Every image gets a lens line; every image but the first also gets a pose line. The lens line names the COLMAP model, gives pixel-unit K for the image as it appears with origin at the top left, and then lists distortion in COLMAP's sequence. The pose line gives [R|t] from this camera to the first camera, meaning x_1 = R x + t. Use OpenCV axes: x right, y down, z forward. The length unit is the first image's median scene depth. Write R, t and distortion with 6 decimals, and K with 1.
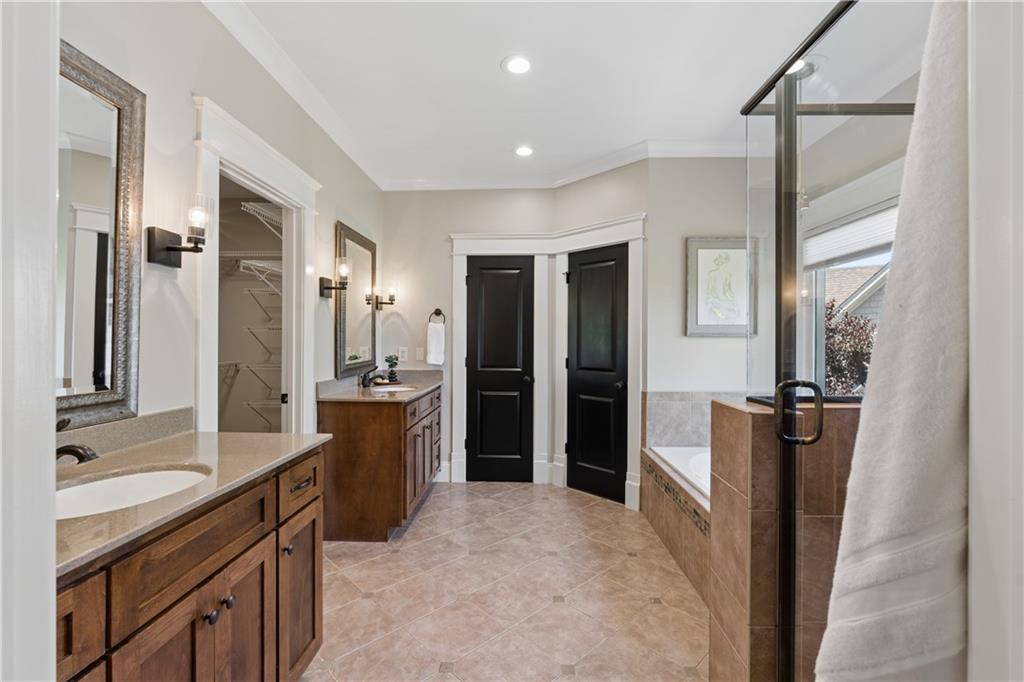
lens RADIAL K [[449.5, 0, 504.2], [0, 449.5, 342.1], [0, 0, 1]] dist [-0.004735, 0.000372]
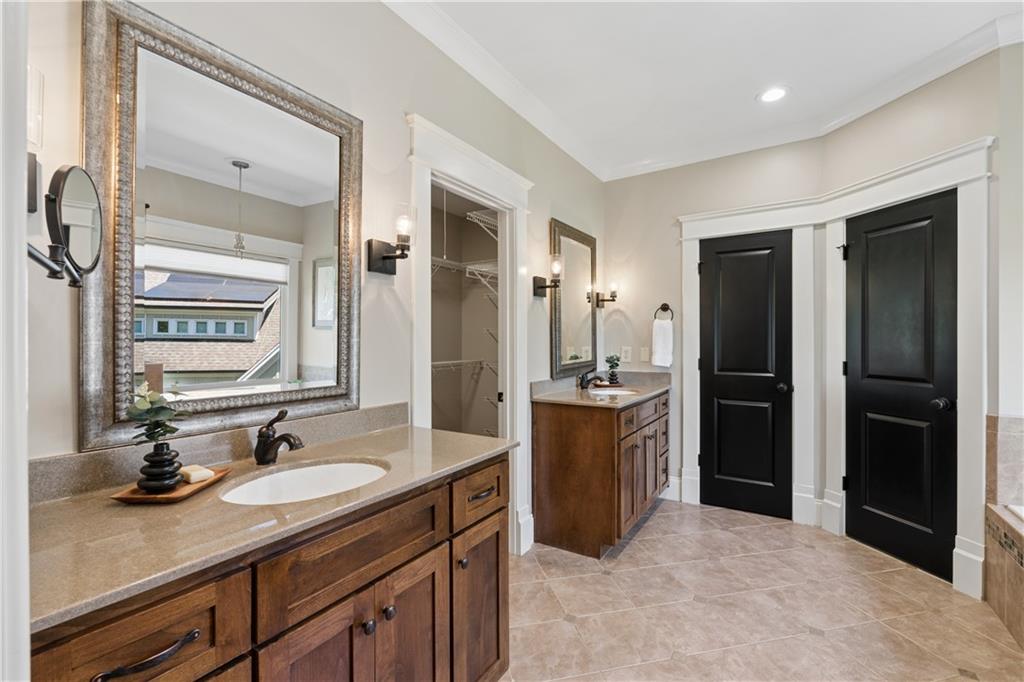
lens RADIAL K [[449.5, 0, 504.2], [0, 449.5, 342.1], [0, 0, 1]] dist [-0.004735, 0.000372]
pose [[0.865552, -0.005990, -0.500784, 0.033421], [0.006594, 0.999978, -0.000564, 0.000556], [0.500776, -0.002814, 0.865572, 0.114253]]
